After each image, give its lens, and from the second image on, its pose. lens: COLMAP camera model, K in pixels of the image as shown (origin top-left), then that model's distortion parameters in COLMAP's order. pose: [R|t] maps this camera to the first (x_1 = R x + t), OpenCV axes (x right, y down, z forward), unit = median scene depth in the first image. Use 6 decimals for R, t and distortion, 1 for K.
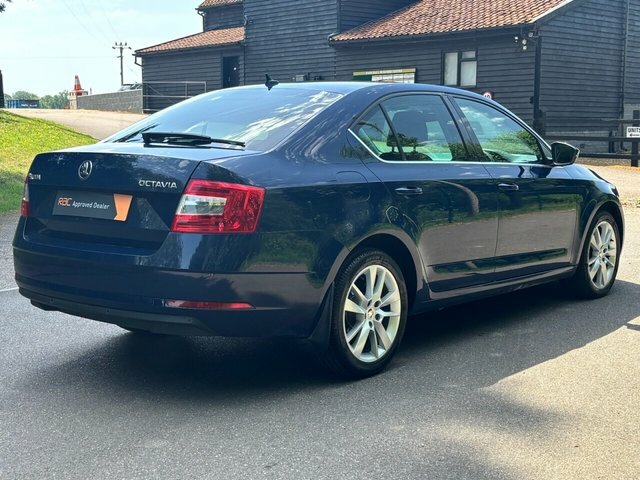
lens RADIAL K [[981.5, 0, 320.9], [0, 981.5, 222.3], [0, 0, 1]] dist [0.192478, -0.066336]
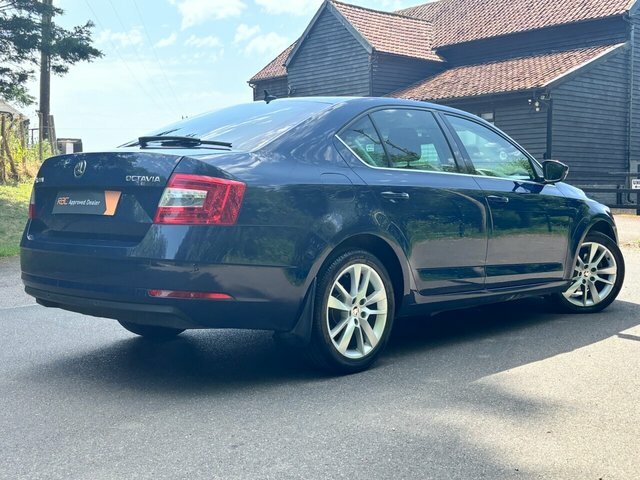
lens RADIAL K [[863.2, 0, 320.0], [0, 863.2, 240.0], [0, 0, 1]] dist [0.131775, -0.001389]
pose [[0.998585, -0.001698, -0.053147, 0.060510], [-0.000617, 0.999052, -0.043523, 0.057420], [0.053170, 0.043495, 0.997638, 0.089143]]
